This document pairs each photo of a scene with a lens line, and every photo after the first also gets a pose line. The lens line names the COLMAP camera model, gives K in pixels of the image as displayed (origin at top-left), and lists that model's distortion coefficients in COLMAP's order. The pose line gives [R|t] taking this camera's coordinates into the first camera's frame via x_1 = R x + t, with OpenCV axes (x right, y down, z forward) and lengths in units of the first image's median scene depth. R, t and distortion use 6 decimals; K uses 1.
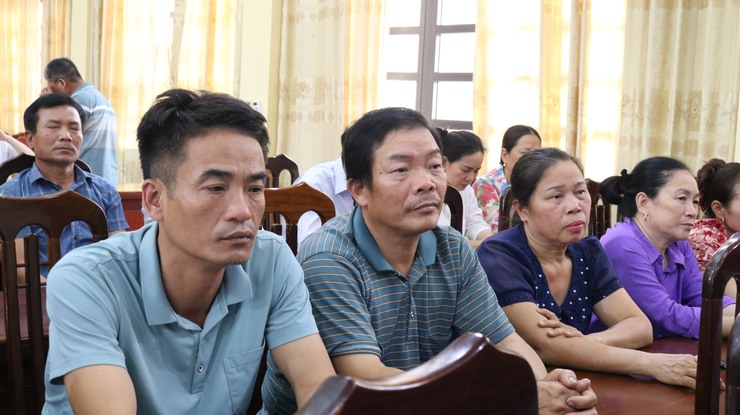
lens RADIAL K [[911.1, 0, 370.0], [0, 911.1, 207.5], [0, 0, 1]] dist [-0.013063, -0.010261]
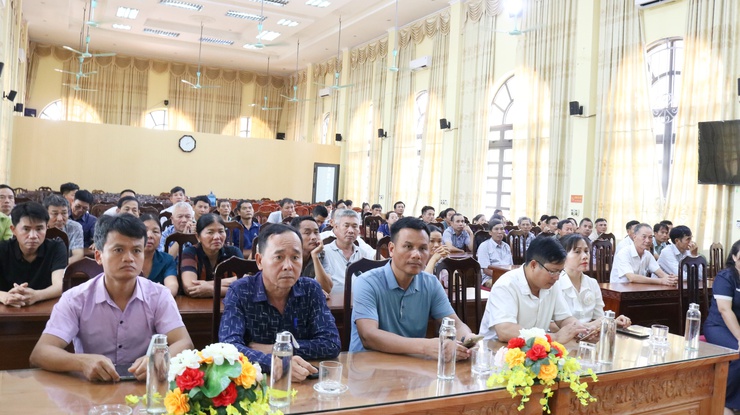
lens RADIAL K [[690.2, 0, 370.0], [0, 690.2, 207.5], [0, 0, 1]] dist [-0.200176, 0.238987]
pose [[0.963858, 0.010527, -0.266210, 0.257608], [-0.031842, 0.996608, -0.075881, 0.096805], [0.264508, 0.081615, 0.960924, -1.351048]]
